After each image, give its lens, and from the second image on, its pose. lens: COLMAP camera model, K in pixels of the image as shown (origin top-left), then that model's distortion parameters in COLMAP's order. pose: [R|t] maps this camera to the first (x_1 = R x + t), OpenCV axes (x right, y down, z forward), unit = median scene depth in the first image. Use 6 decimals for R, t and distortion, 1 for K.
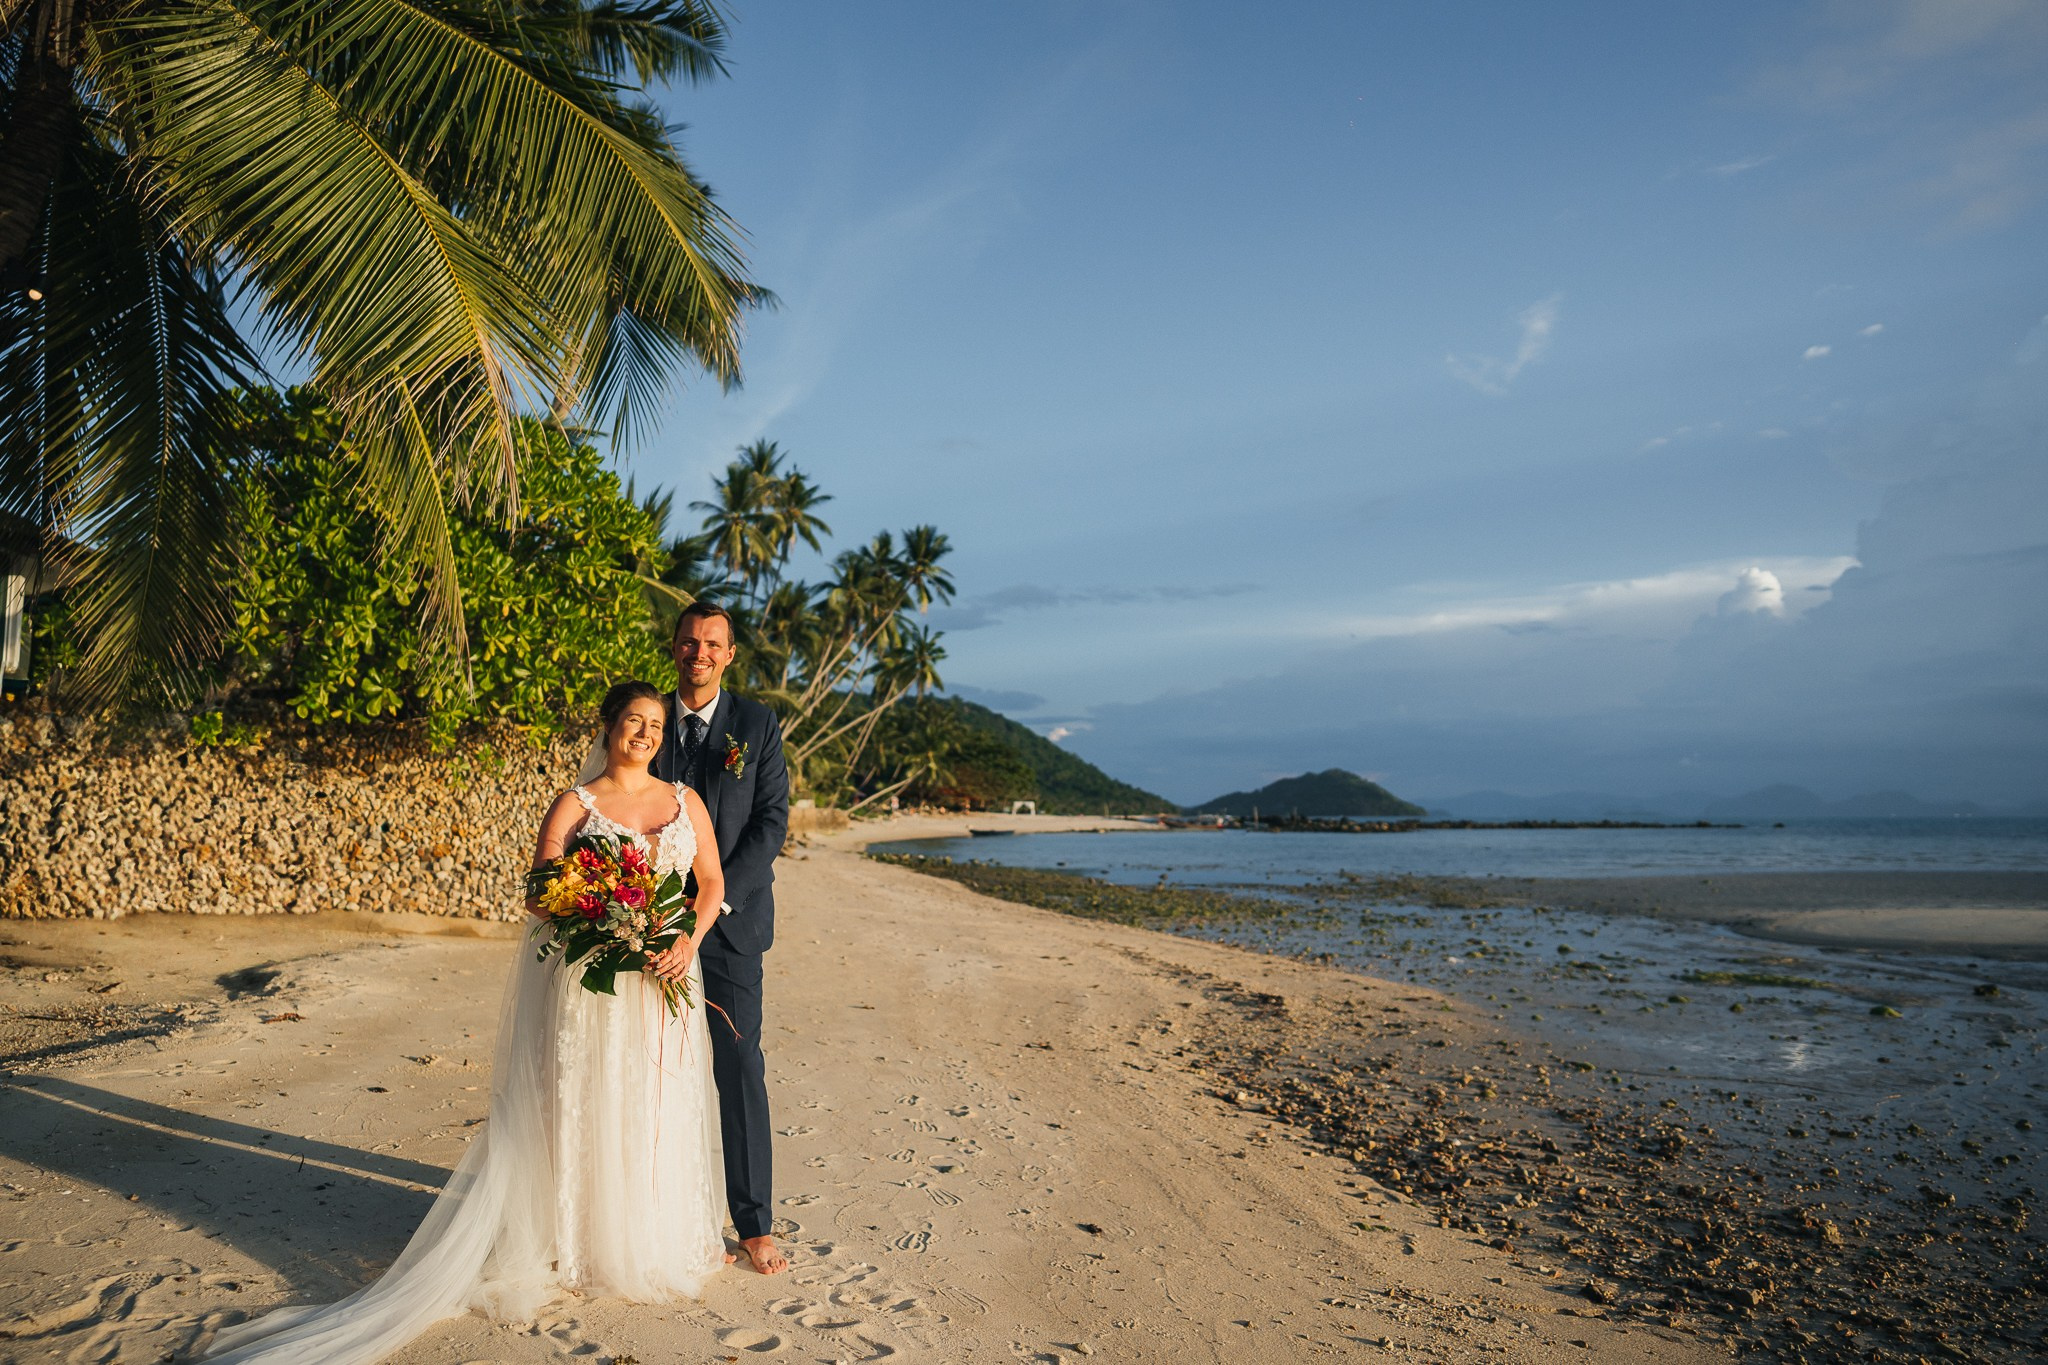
lens RADIAL K [[1470.4, 0, 991.2], [0, 1470.4, 679.2], [0, 0, 1]] dist [0.002433, -0.000320]
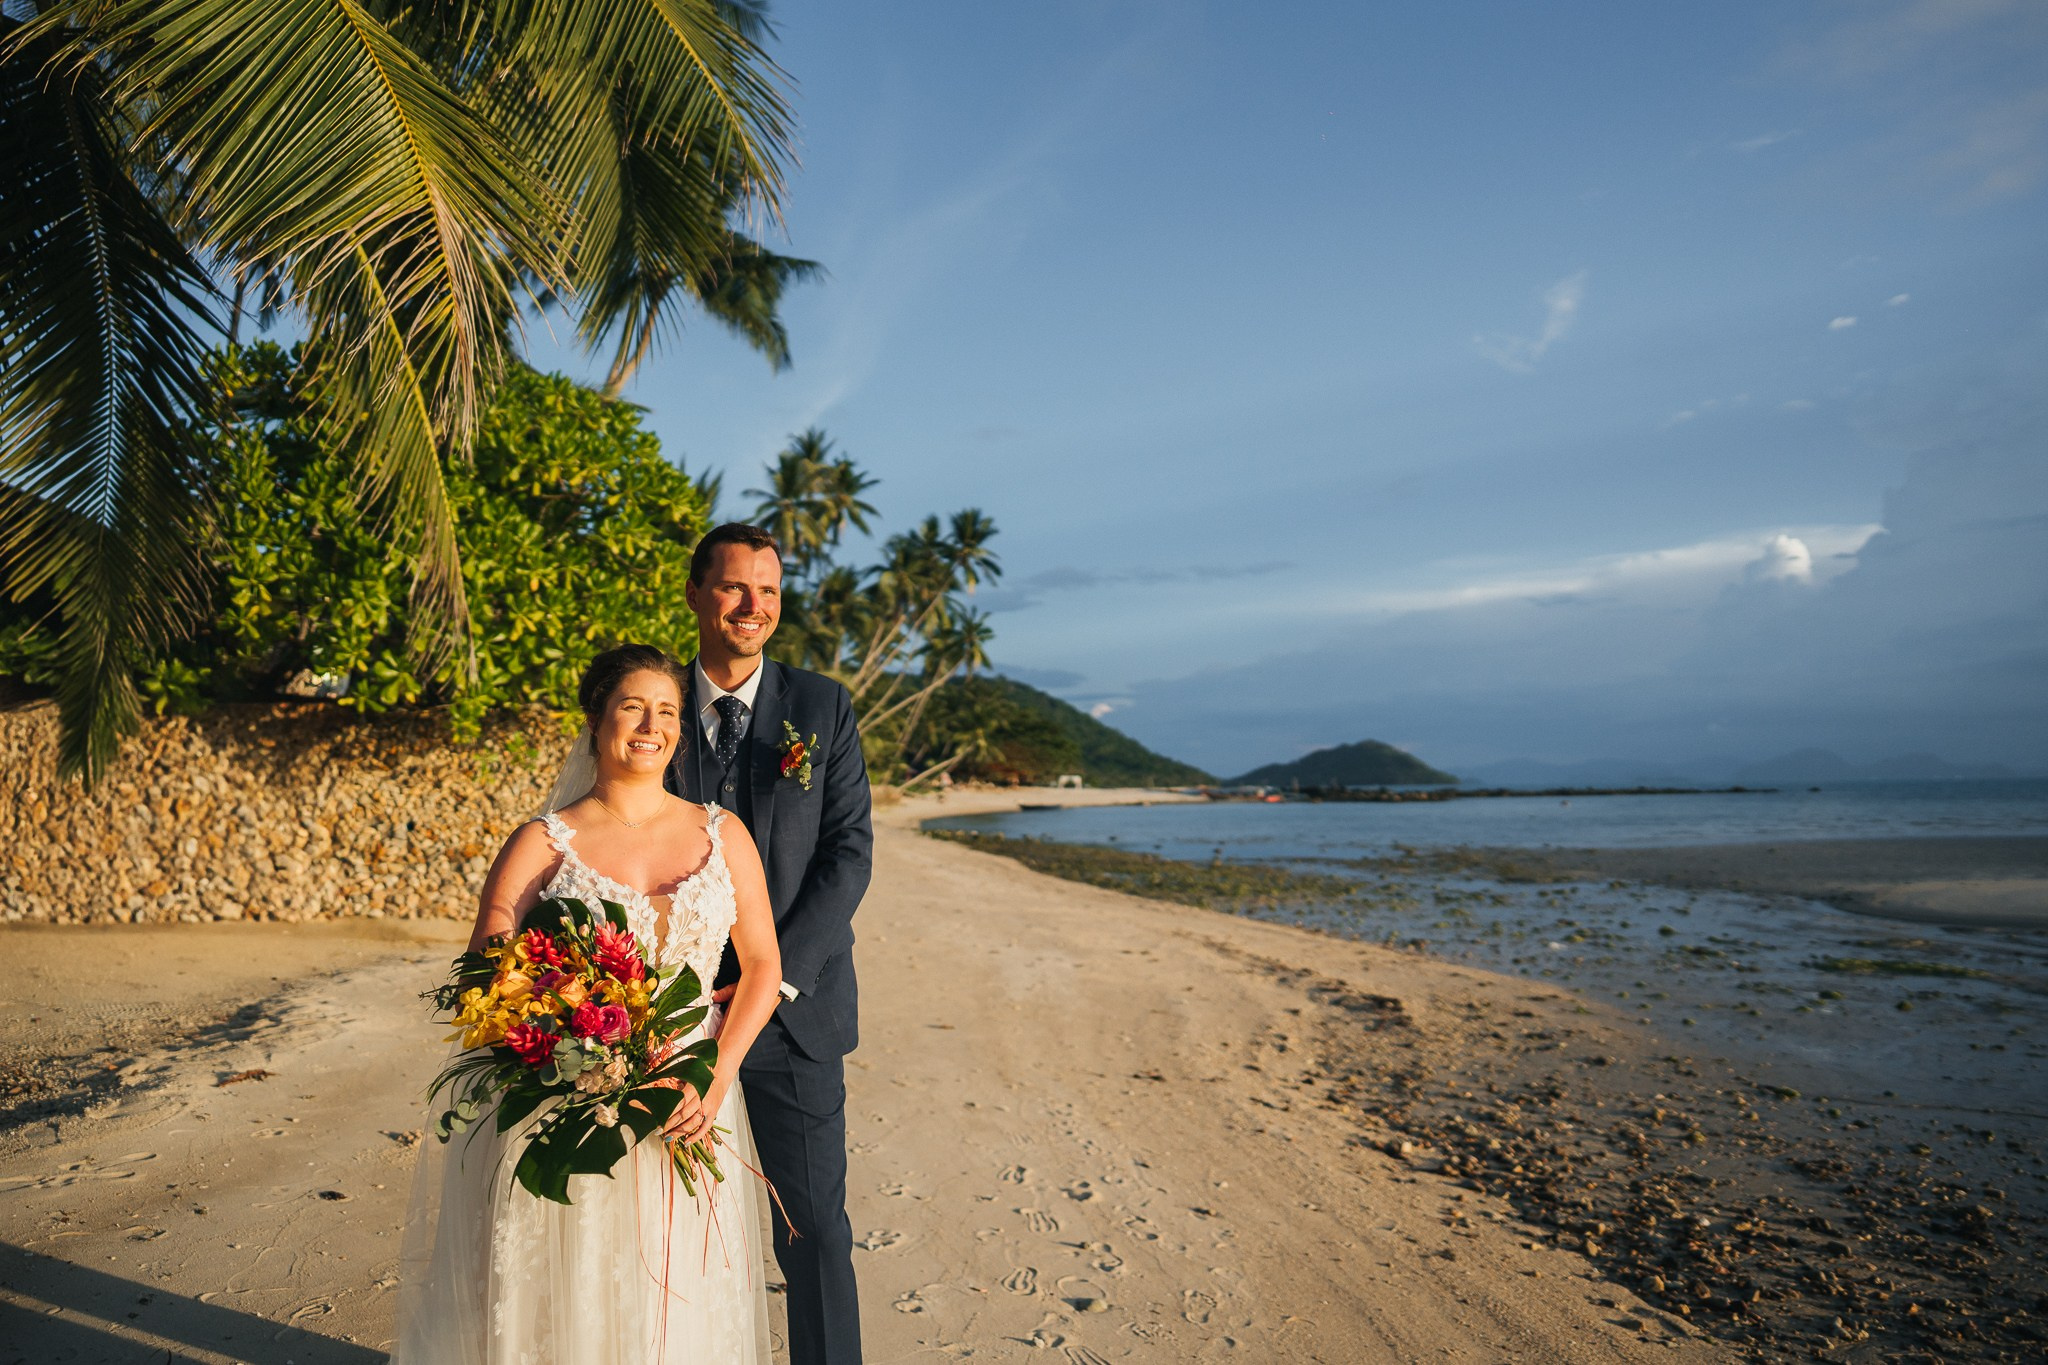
lens RADIAL K [[1470.4, 0, 991.2], [0, 1470.4, 679.2], [0, 0, 1]] dist [0.002433, -0.000320]
pose [[0.999217, -0.015647, -0.036333, -0.018507], [0.016188, 0.999762, 0.014641, 0.002571], [0.036095, -0.015217, 0.999233, 0.106989]]
